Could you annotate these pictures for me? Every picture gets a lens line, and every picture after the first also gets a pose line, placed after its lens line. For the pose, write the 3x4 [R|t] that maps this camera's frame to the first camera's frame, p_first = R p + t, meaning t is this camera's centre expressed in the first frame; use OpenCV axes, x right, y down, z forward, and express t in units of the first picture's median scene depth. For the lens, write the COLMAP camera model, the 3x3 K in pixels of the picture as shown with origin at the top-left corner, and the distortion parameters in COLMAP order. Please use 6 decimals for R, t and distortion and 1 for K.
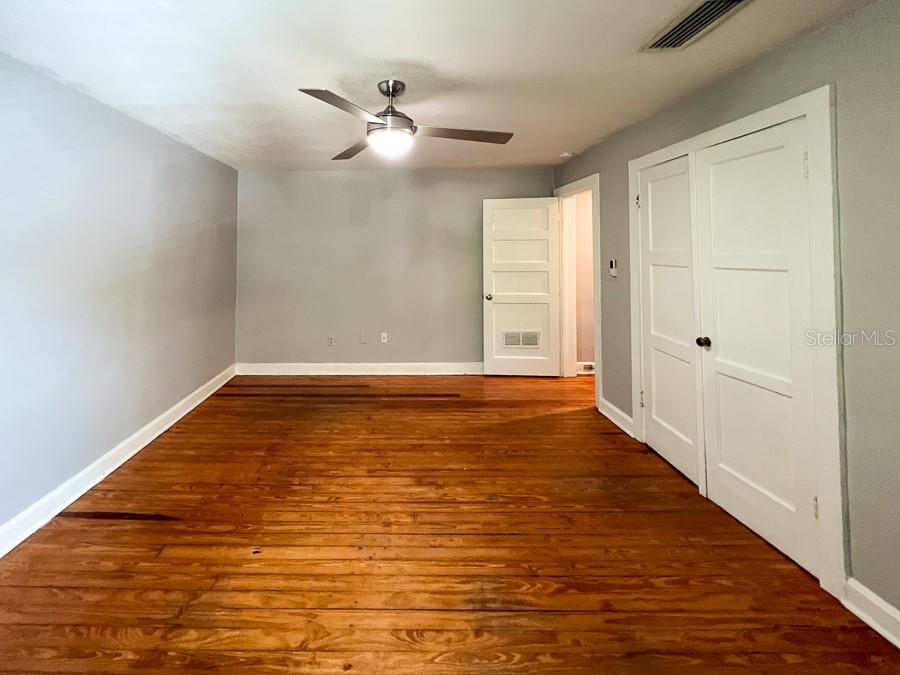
lens RADIAL K [[386.9, 0, 483.4], [0, 386.9, 336.3], [0, 0, 1]] dist [0.000023, 0.000092]
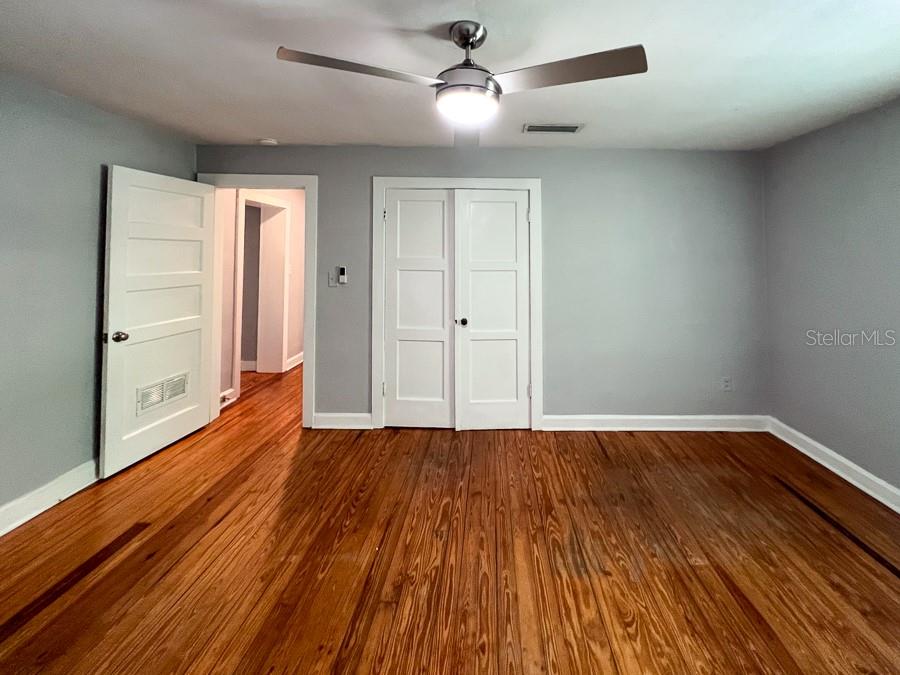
lens RADIAL K [[344.3, 0, 489.7], [0, 344.3, 310.6], [0, 0, 1]] dist [0.000529, -0.000058]
pose [[0.181969, -0.145266, 0.972515, -0.723855], [0.202562, 0.973352, 0.107490, -0.159661], [-0.962214, 0.177435, 0.206545, 0.709472]]
